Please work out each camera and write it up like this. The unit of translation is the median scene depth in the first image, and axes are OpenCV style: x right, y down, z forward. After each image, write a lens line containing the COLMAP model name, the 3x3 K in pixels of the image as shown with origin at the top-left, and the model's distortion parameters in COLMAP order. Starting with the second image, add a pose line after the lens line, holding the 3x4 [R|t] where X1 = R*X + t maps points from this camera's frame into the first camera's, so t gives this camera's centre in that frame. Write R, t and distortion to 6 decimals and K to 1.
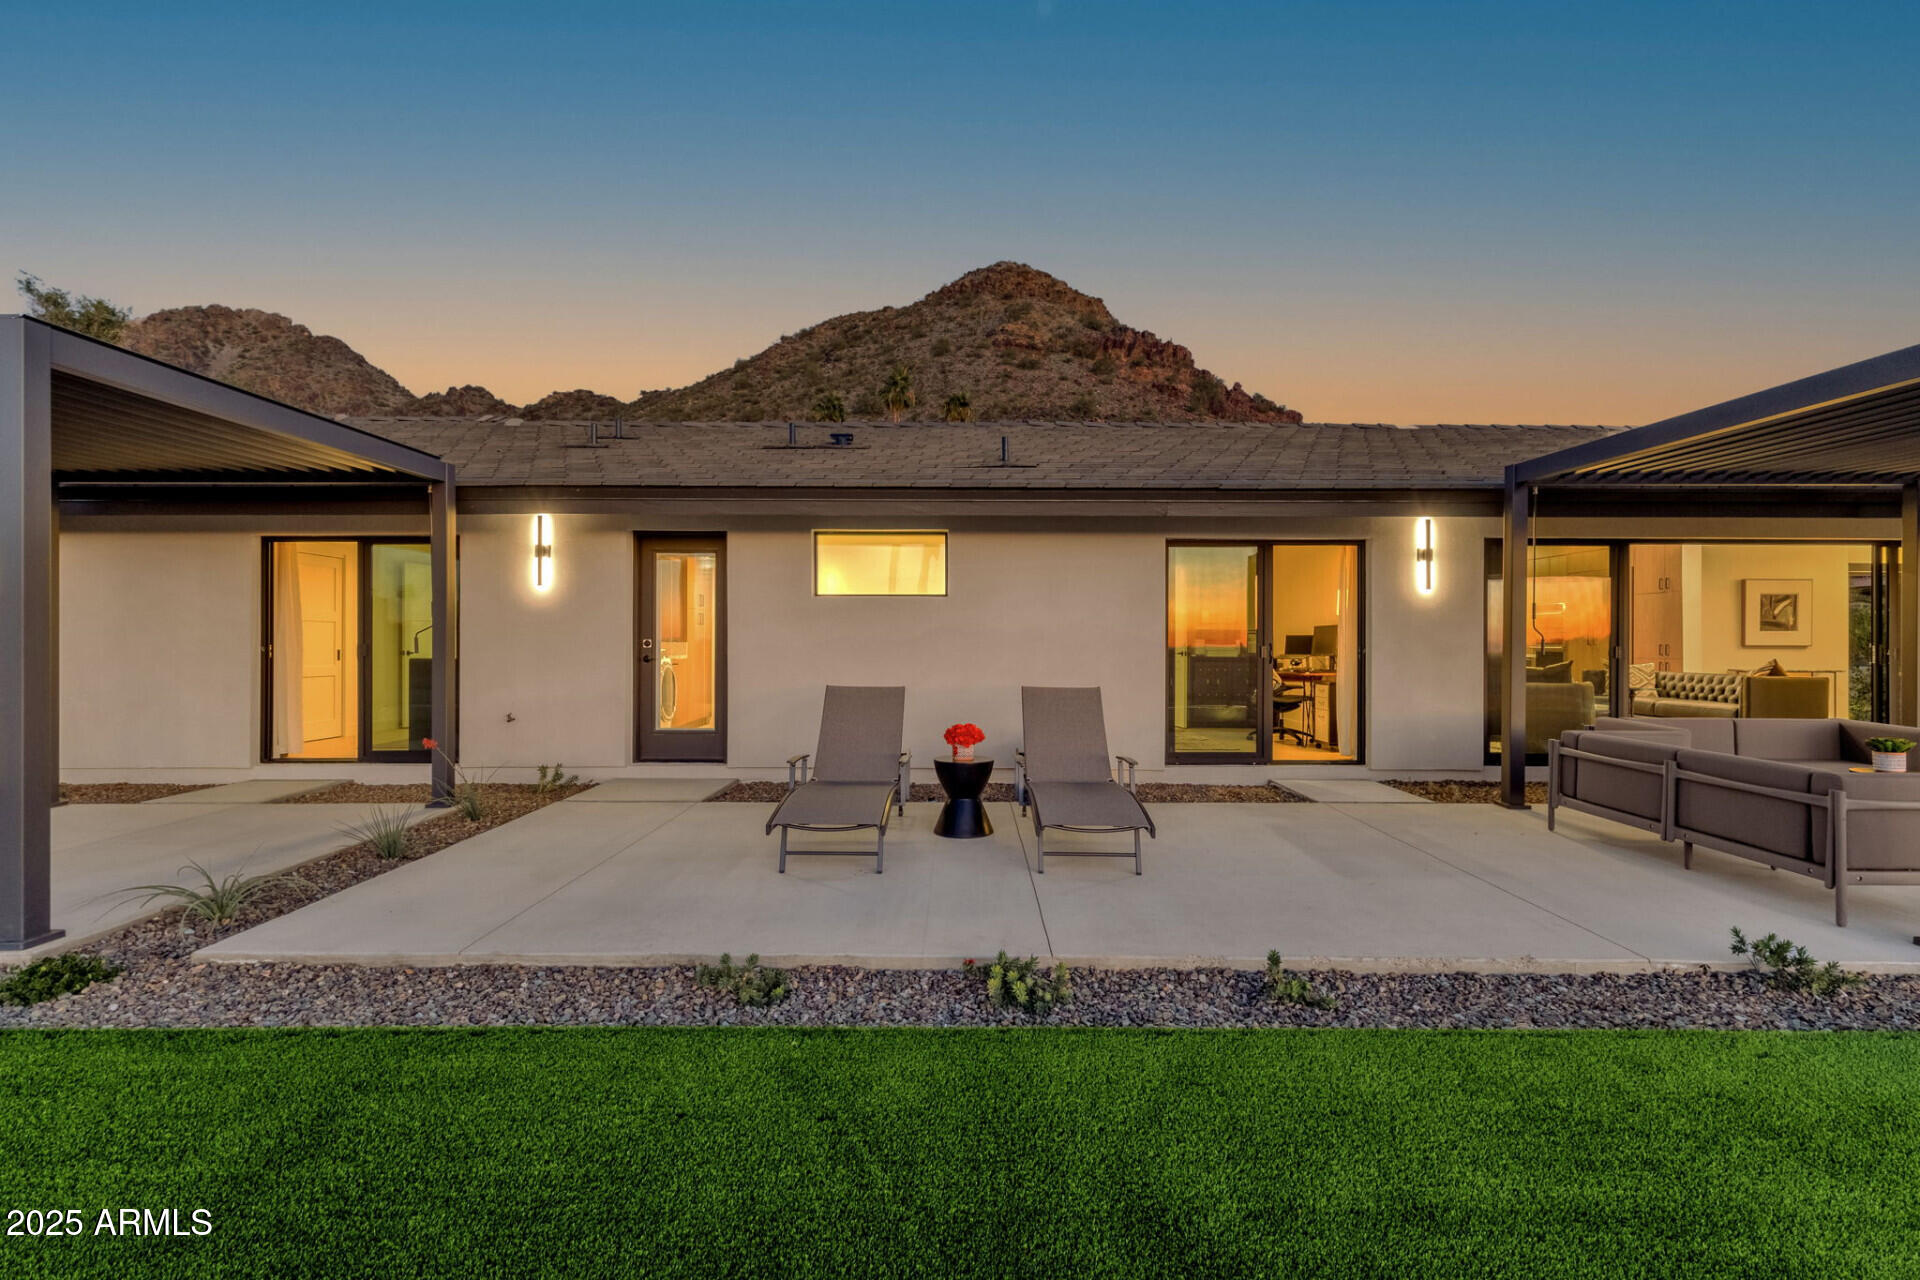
lens RADIAL K [[870.6, 0, 957.1], [0, 870.6, 641.5], [0, 0, 1]] dist [-0.003381, -0.000100]
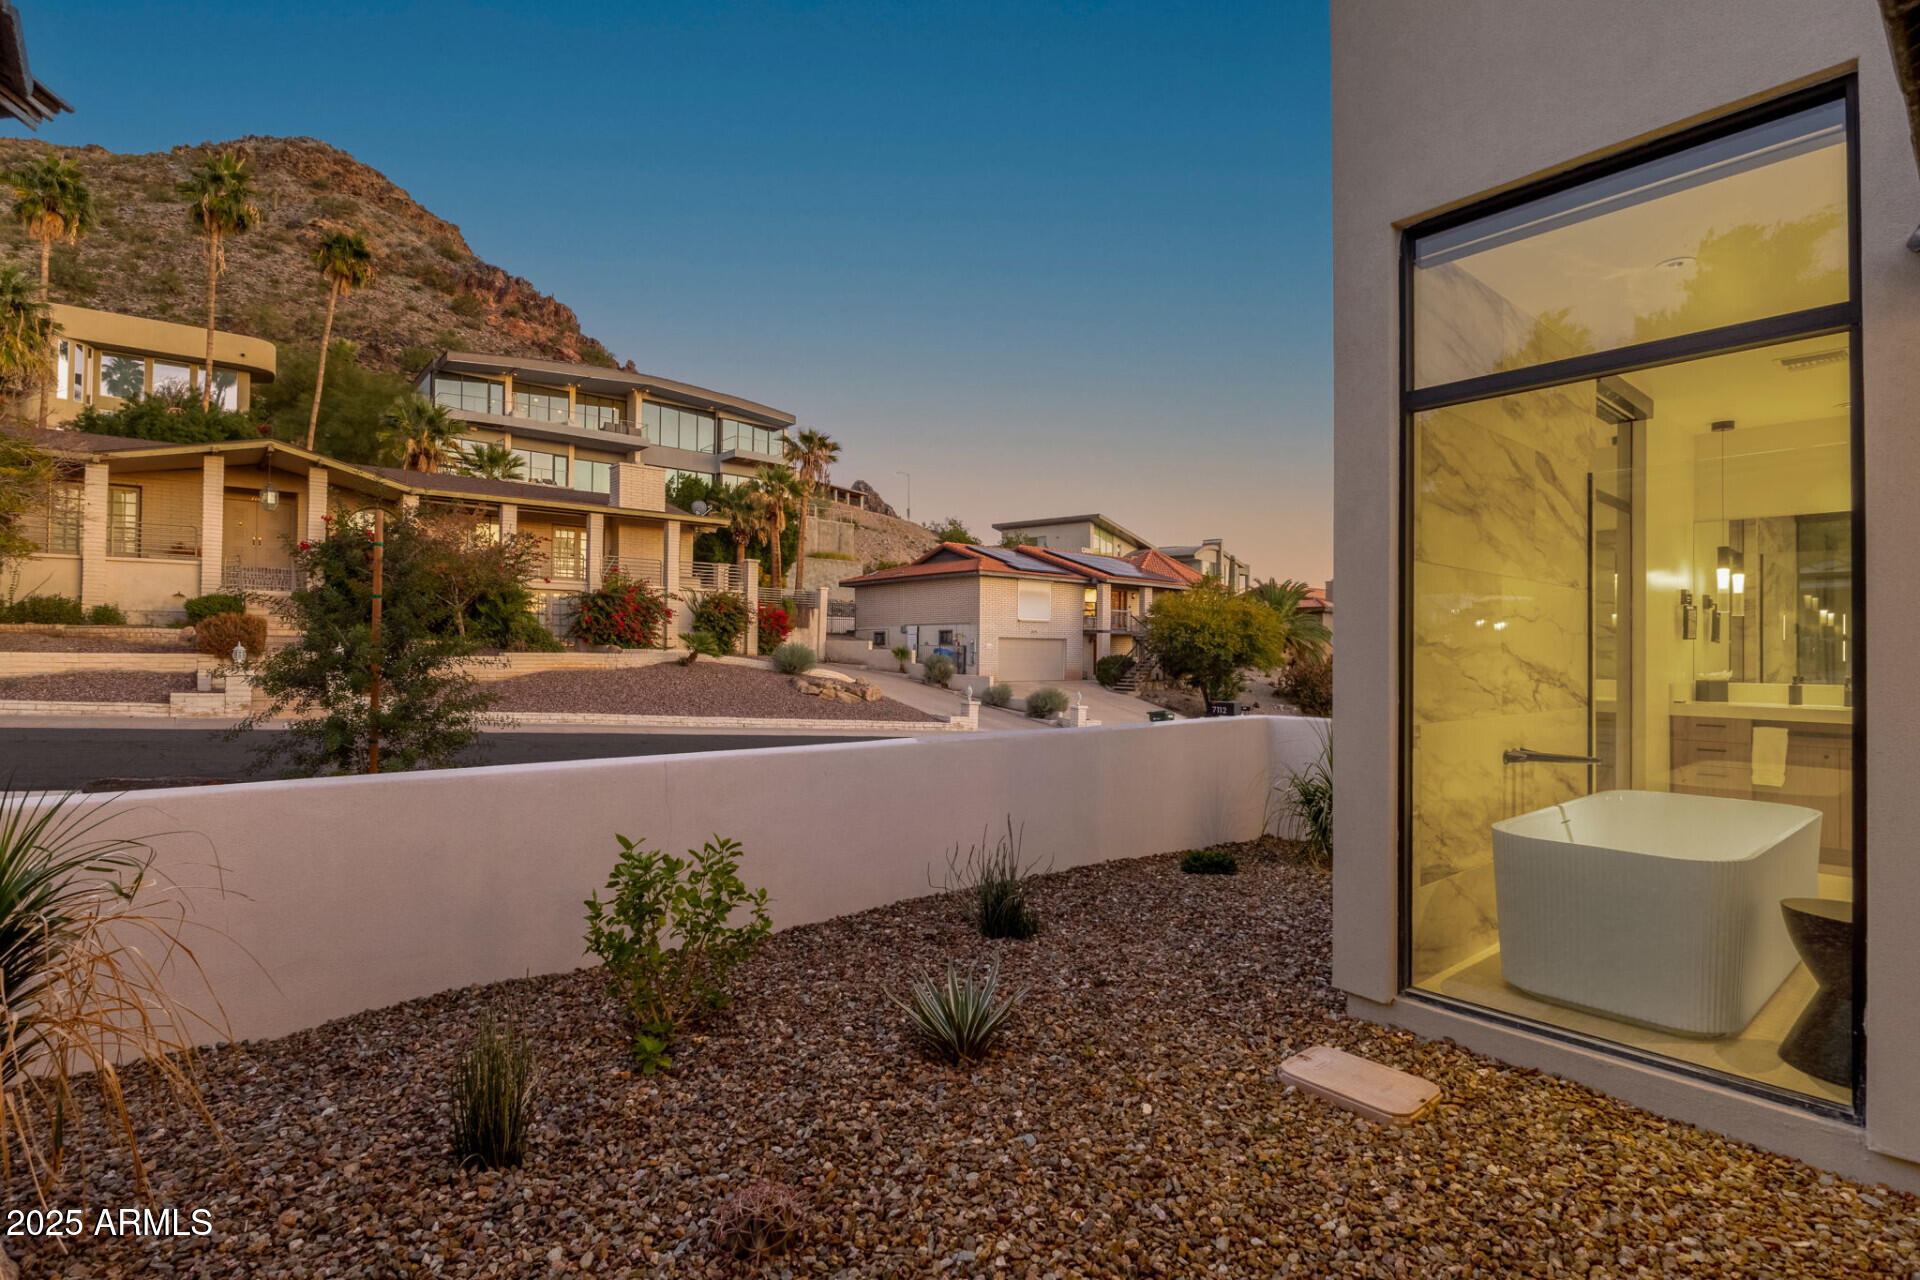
lens RADIAL K [[908.3, 0, 951.5], [0, 908.3, 632.8], [0, 0, 1]] dist [-0.005068, -0.001354]
pose [[0.765711, 0.014744, 0.643016, -0.021086], [-0.002995, 0.999808, -0.019358, -0.000239], [-0.643178, 0.012897, 0.765608, 0.071759]]
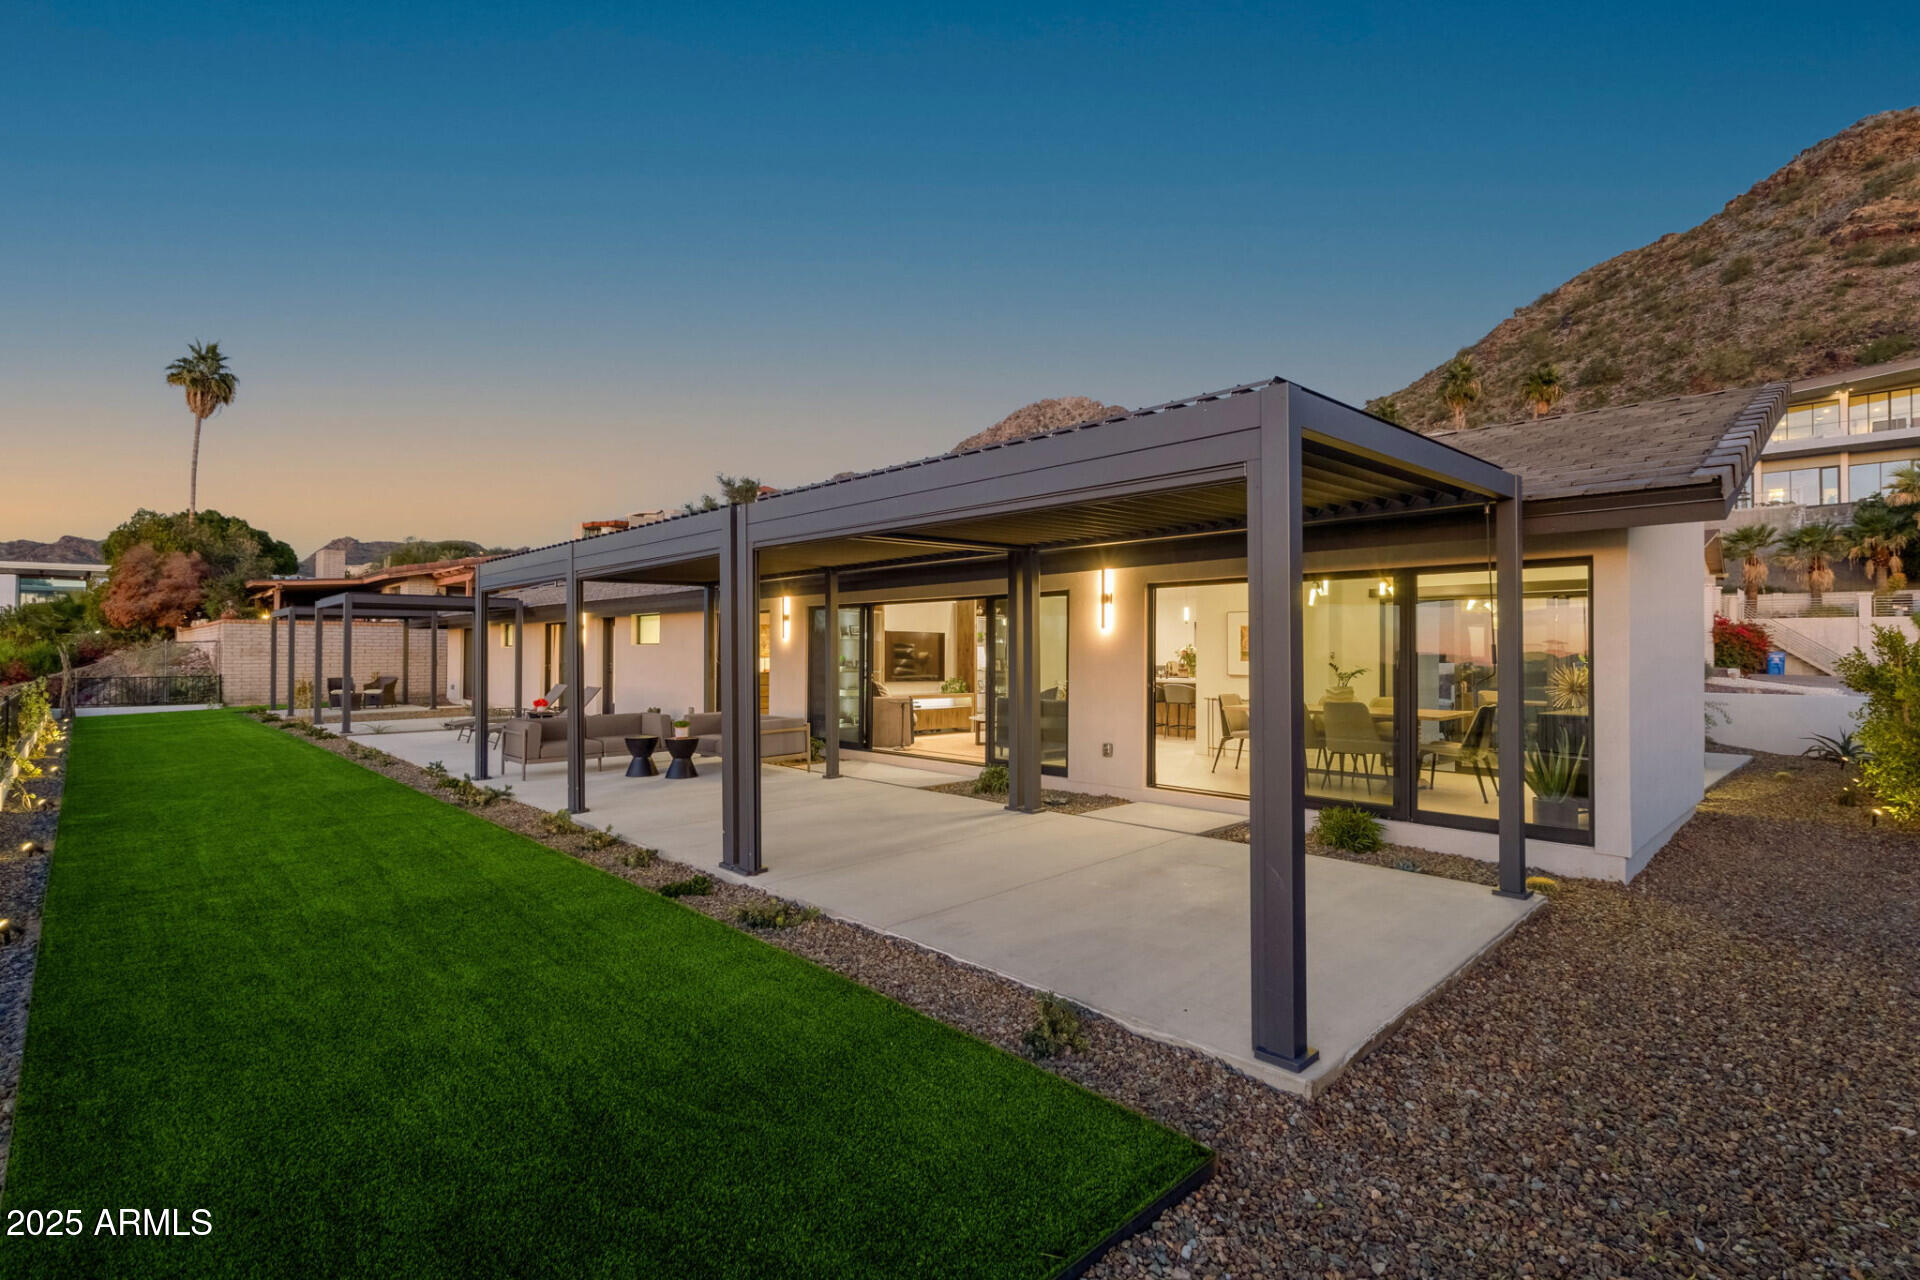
lens RADIAL K [[869.2, 0, 960.0], [0, 869.2, 640.0], [0, 0, 1]] dist [0.002425, -0.002786]
pose [[0.689323, -0.004651, -0.724439, 0.061375], [-0.008907, 0.999849, -0.014894, -0.001109], [0.724399, 0.016720, 0.689178, 0.002109]]
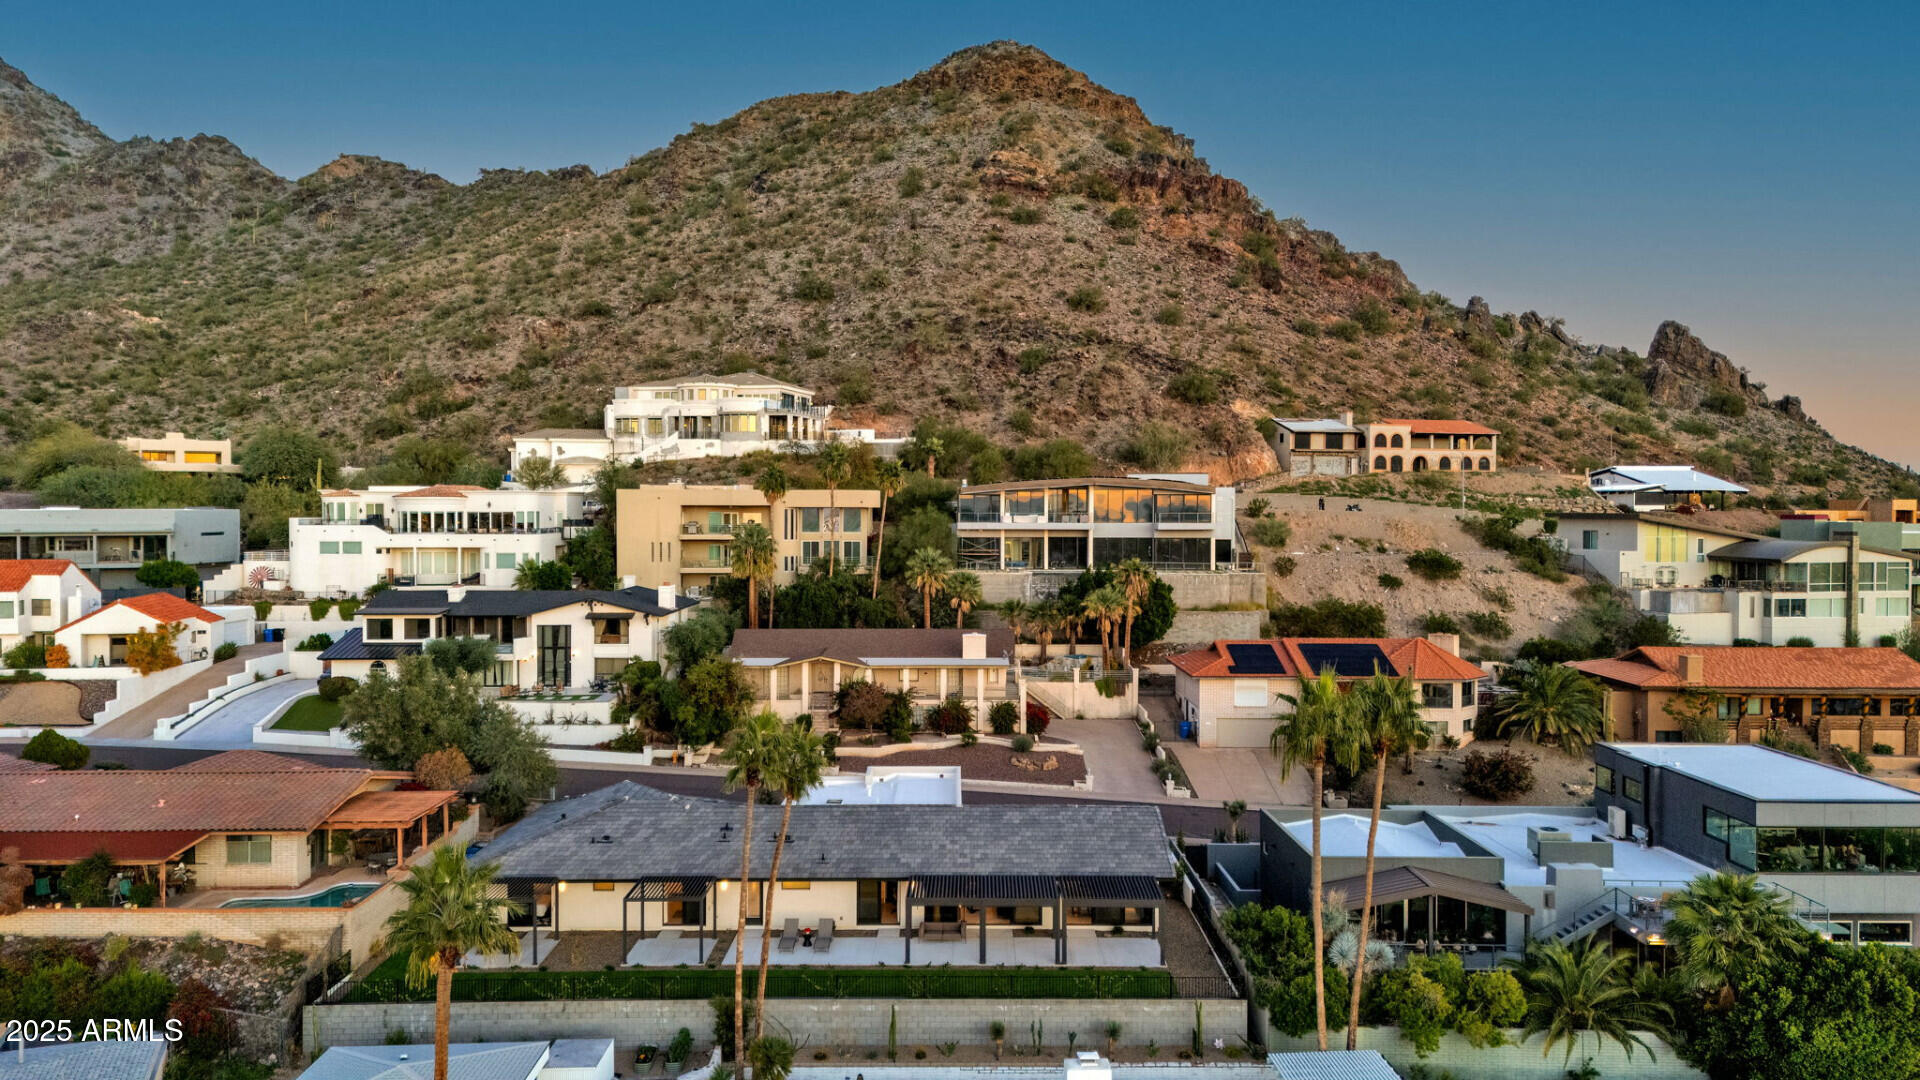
lens RADIAL K [[1382.1, 0, 960.0], [0, 1382.1, 540.0], [0, 0, 1]] dist [0.052744, -0.008168]
pose [[0.999999, 0.000796, -0.001361, 0.024732], [-0.000756, 0.999568, 0.029374, -0.066234], [0.001384, -0.029373, 0.999568, -0.197205]]
